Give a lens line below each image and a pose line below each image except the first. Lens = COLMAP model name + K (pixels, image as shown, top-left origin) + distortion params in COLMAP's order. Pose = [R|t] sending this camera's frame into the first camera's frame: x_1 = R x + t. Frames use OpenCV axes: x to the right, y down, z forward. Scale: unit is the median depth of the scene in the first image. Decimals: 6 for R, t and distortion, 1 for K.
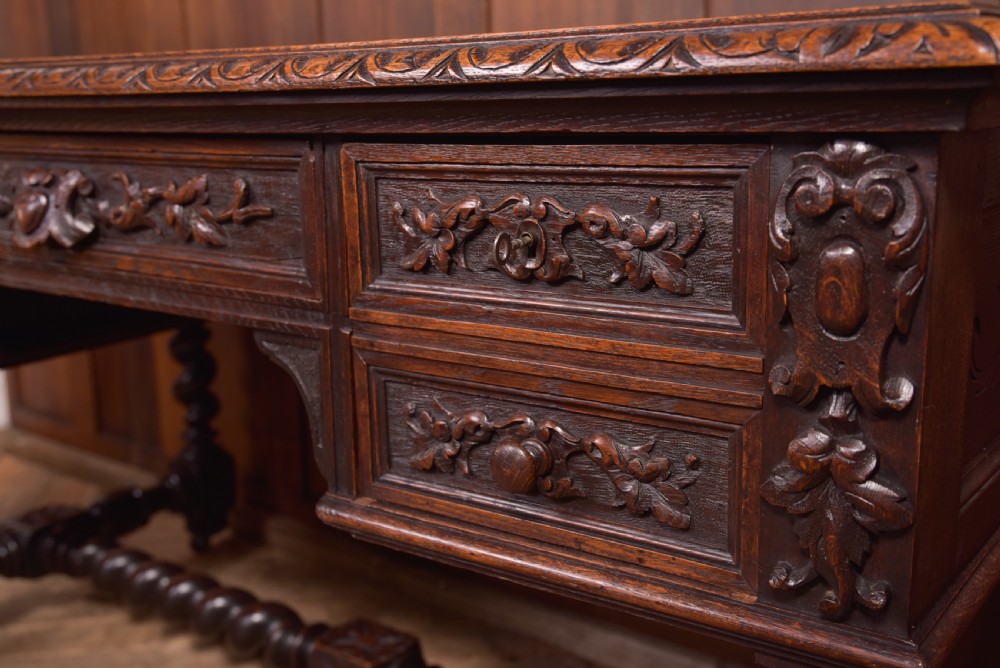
lens RADIAL K [[1143.7, 0, 506.7], [0, 1143.7, 339.6], [0, 0, 1]] dist [0.007755, 0.000000]
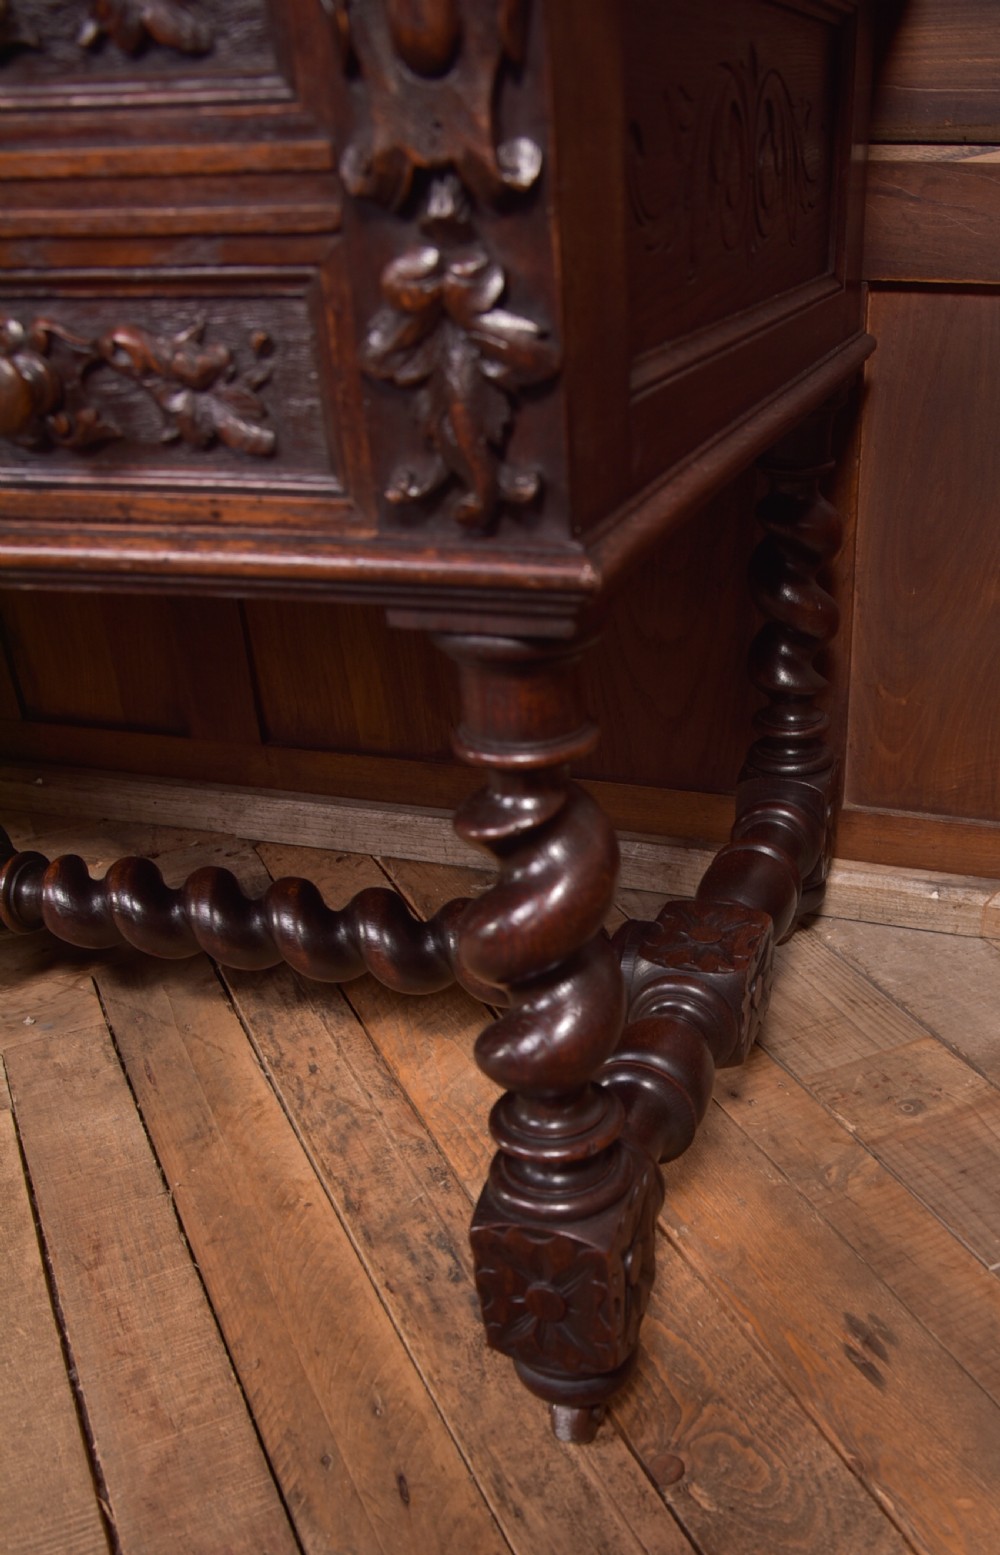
lens RADIAL K [[1428.7, 0, 702.8], [0, 1428.7, 1048.4], [0, 0, 1]] dist [-0.107878, 0.069718]
pose [[0.928880, -0.193527, 0.315800, 0.060217], [0.069472, 0.928537, 0.364681, 0.202555], [-0.363808, -0.316806, 0.875944, 0.036958]]
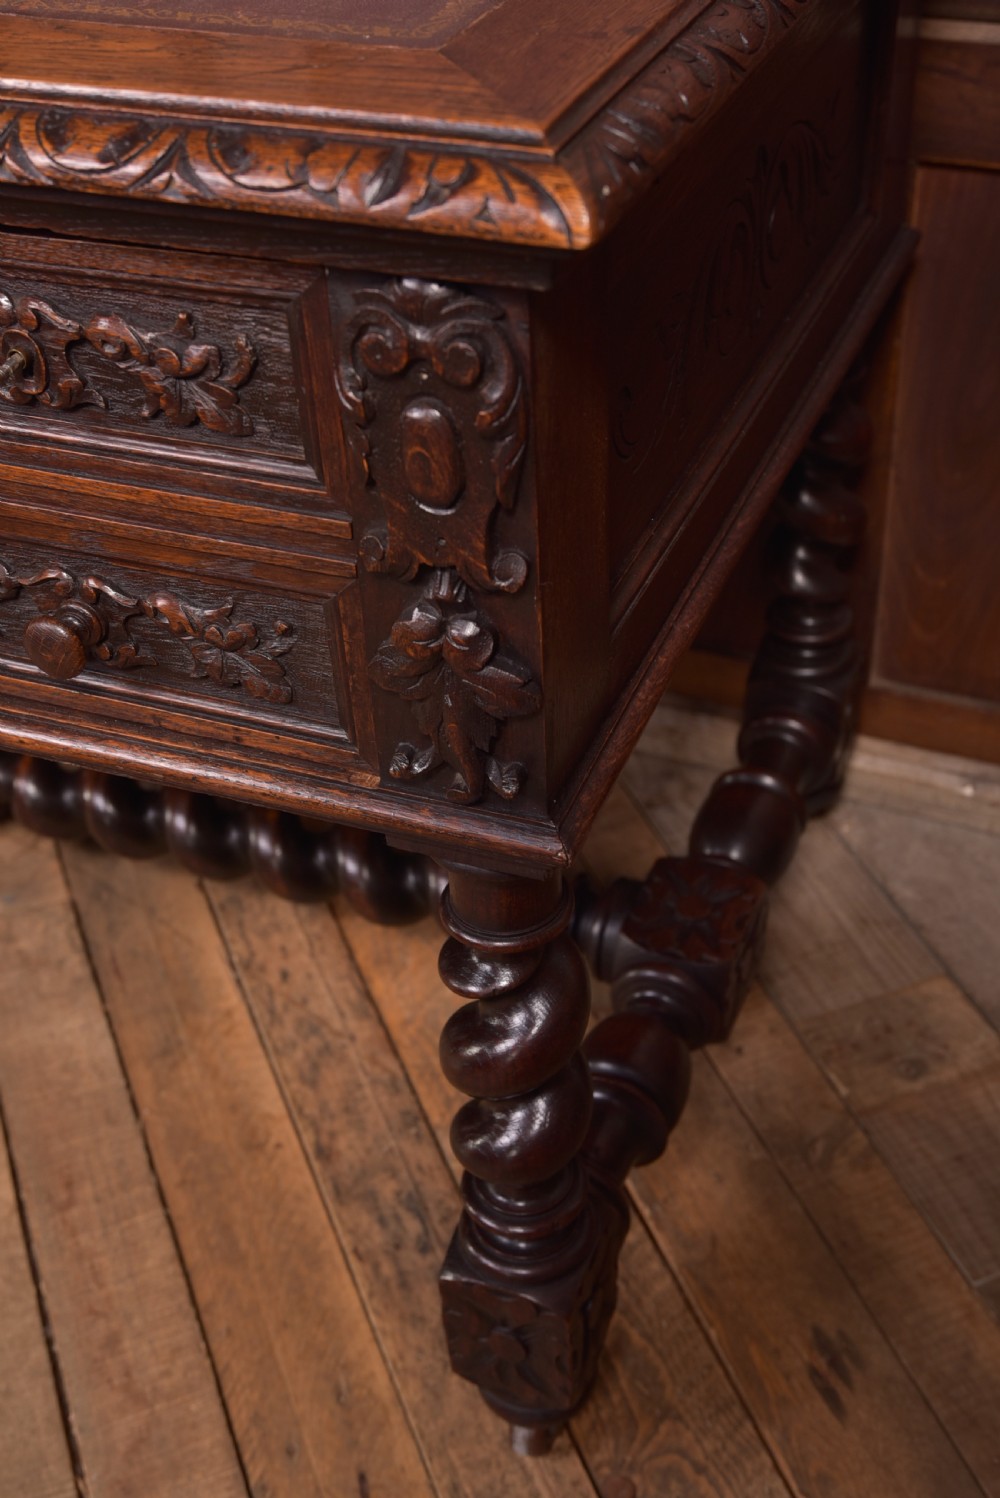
lens RADIAL K [[1881.6, 0, 507.1], [0, 1881.6, 718.3], [0, 0, 1]] dist [0.013872, 0.000000]
pose [[0.969629, -0.165002, 0.180536, 0.063705], [0.078632, 0.909269, 0.408713, -0.334485], [-0.231594, -0.382104, 0.894629, -0.204475]]
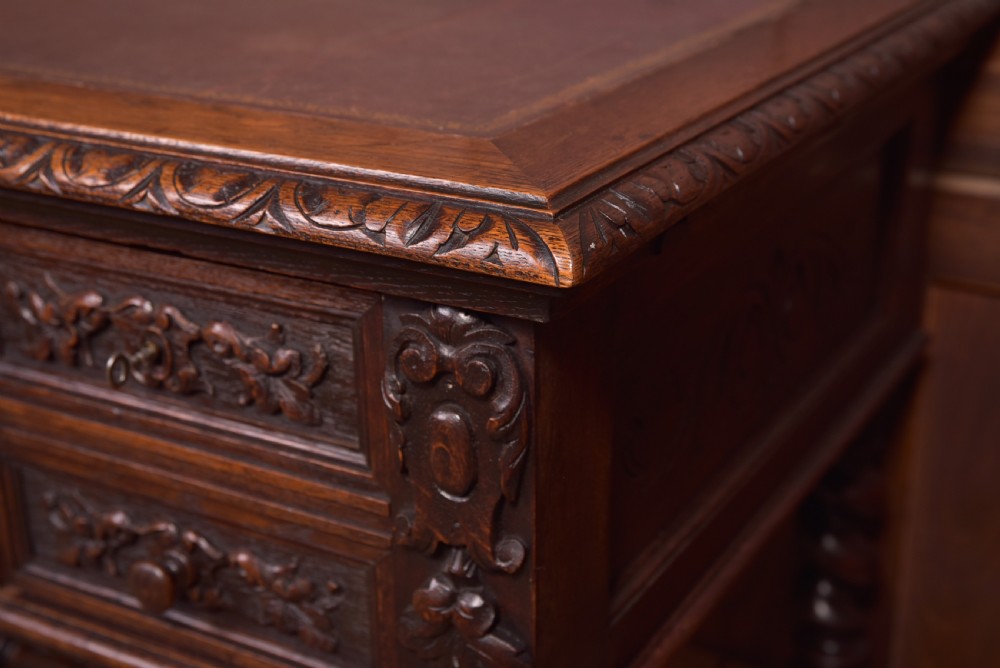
lens RADIAL K [[1476.1, 0, 501.5], [0, 1476.1, 339.7], [0, 0, 1]] dist [0.038231, 0.000000]
pose [[0.994177, -0.033333, 0.102479, 0.171593], [0.015664, 0.985560, 0.168602, -0.284214], [-0.106619, -0.166015, 0.980342, -0.172205]]
